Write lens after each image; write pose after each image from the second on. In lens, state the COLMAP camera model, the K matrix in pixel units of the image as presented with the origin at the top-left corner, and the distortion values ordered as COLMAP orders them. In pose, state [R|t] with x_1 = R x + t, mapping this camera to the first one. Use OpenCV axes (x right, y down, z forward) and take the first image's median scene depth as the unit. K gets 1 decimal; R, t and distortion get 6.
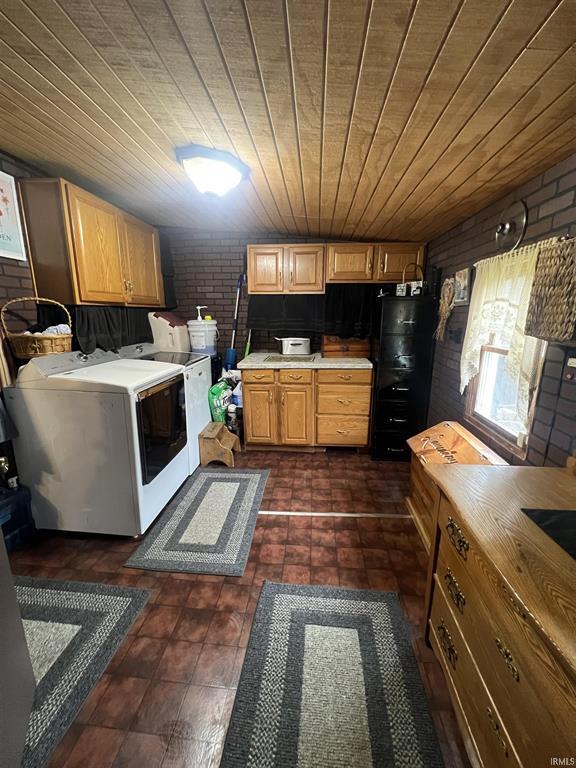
lens RADIAL K [[307.3, 0, 290.0], [0, 307.3, 382.2], [0, 0, 1]] dist [-0.000741, -0.000215]
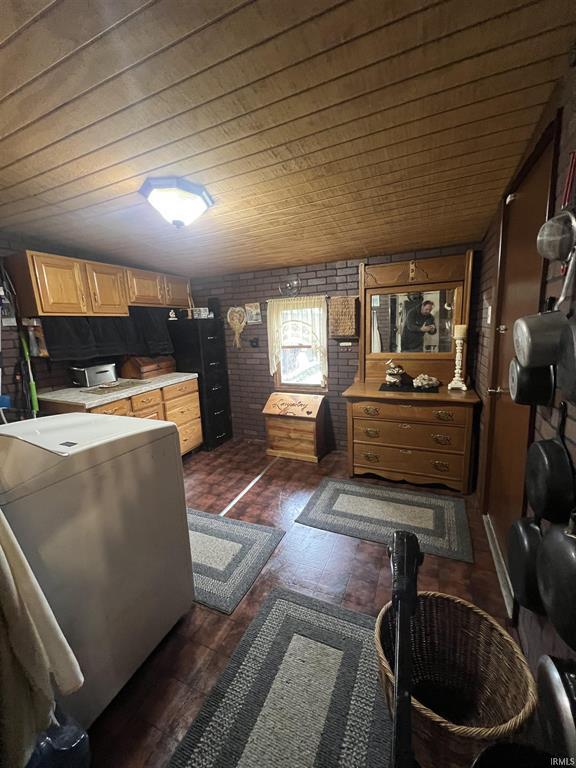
lens RADIAL K [[307.3, 0, 290.0], [0, 307.3, 382.2], [0, 0, 1]] dist [-0.000741, -0.000215]
pose [[0.315607, -0.191306, 0.929405, -0.874129], [0.252058, 0.961180, 0.112253, -0.081737], [-0.914800, 0.198836, 0.351576, 0.283631]]
